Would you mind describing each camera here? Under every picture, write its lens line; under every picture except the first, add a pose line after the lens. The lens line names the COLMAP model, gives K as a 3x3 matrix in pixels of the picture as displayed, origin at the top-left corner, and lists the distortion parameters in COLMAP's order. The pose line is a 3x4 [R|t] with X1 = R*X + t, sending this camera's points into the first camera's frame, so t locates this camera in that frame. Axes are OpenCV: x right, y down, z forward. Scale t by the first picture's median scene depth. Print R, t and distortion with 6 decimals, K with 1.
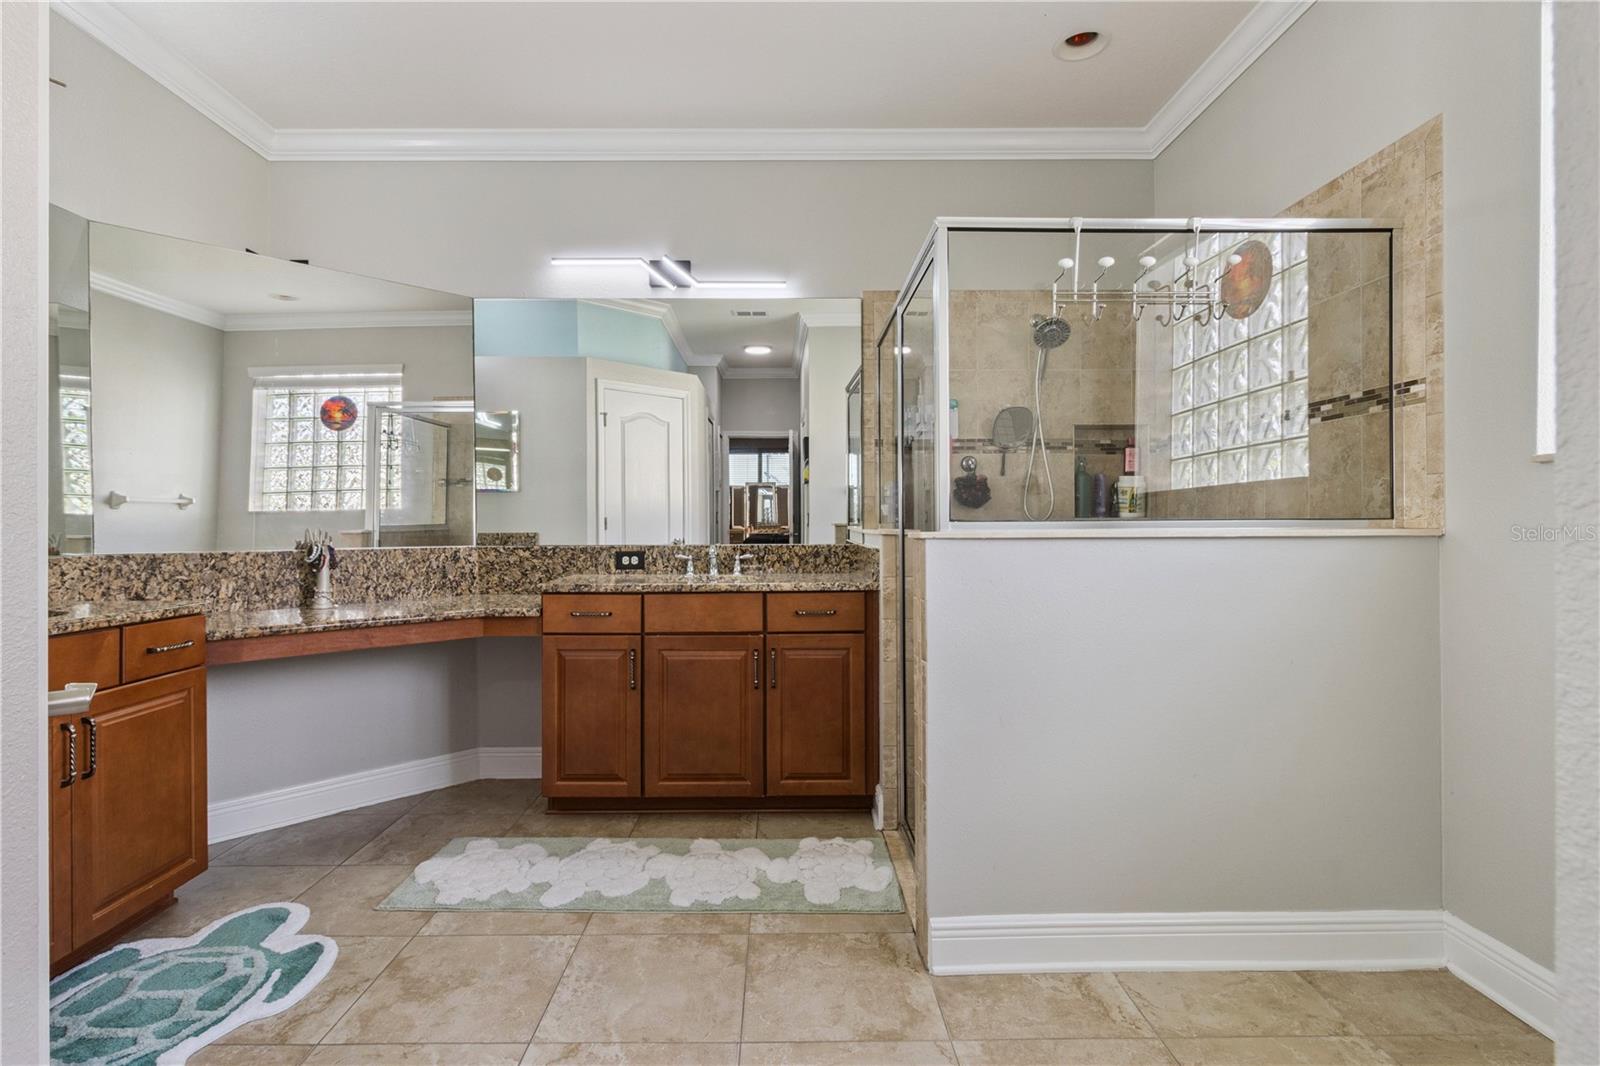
lens RADIAL K [[789.4, 0, 800.0], [0, 789.4, 533.0], [0, 0, 1]] dist [0.000647, 0.000160]
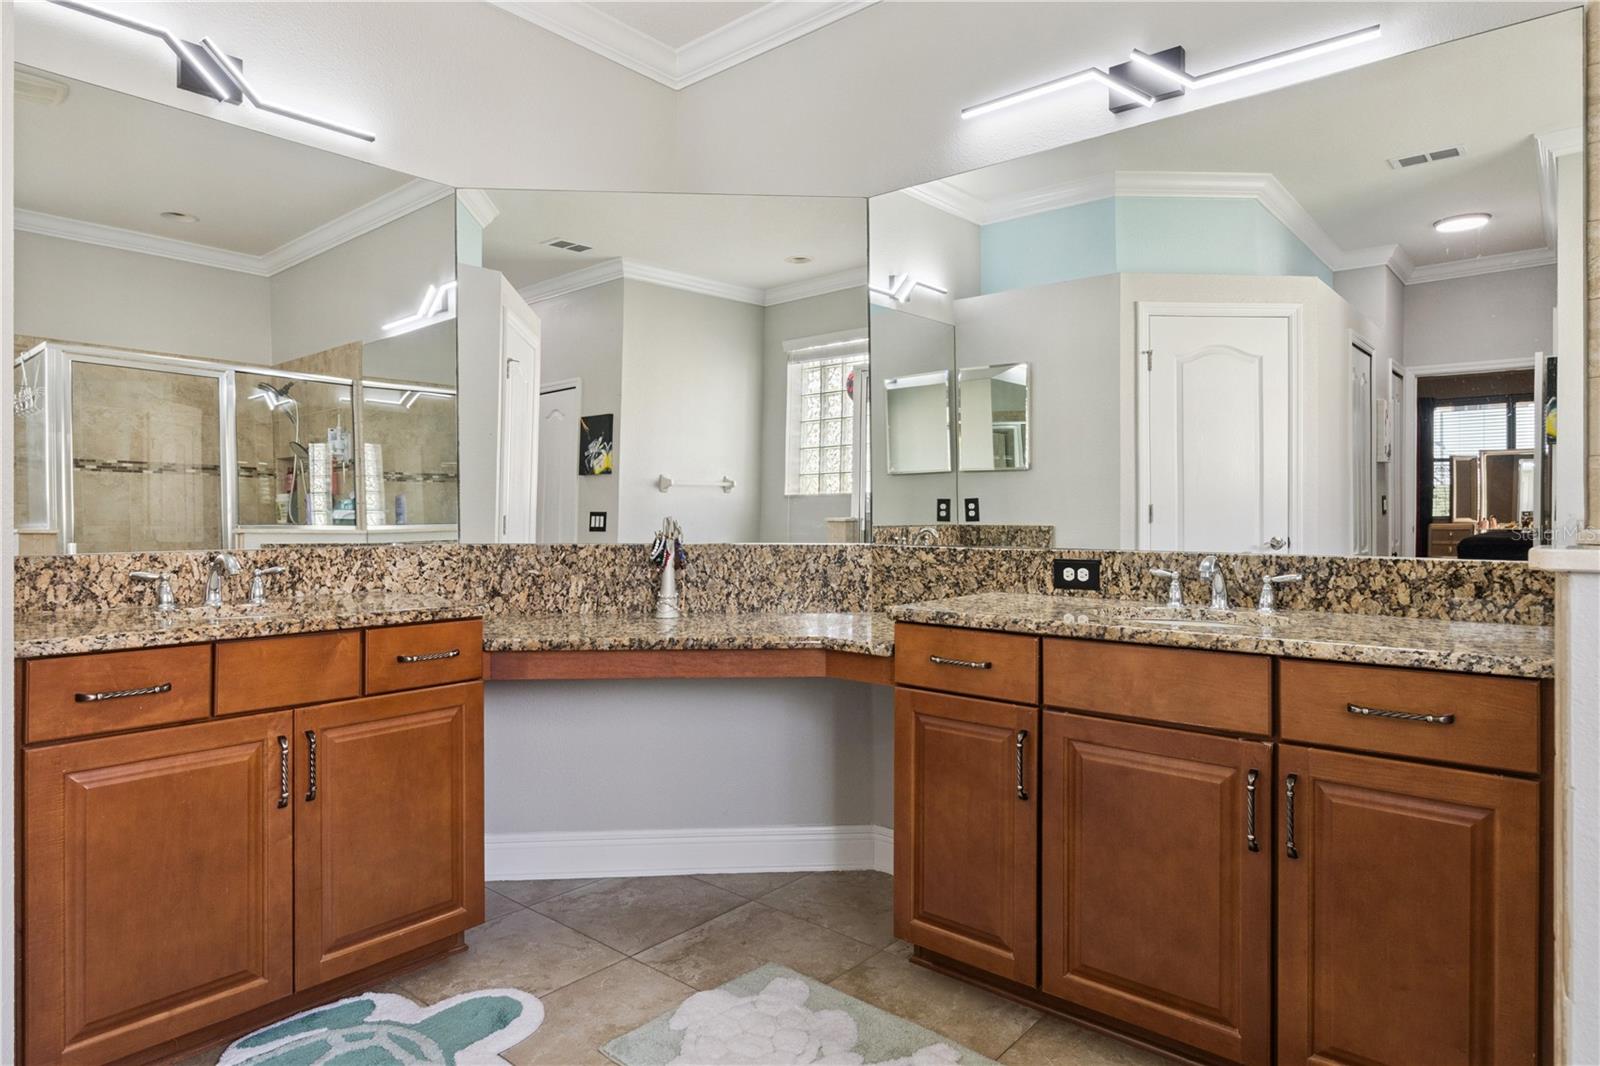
lens RADIAL K [[927.7, 0, 798.2], [0, 927.7, 520.8], [0, 0, 1]] dist [-0.000509, 0.000172]
pose [[0.743170, 0.010605, -0.669018, 0.119124], [-0.012712, 0.999918, 0.001729, -0.005766], [0.668982, 0.007220, 0.743244, 0.379980]]
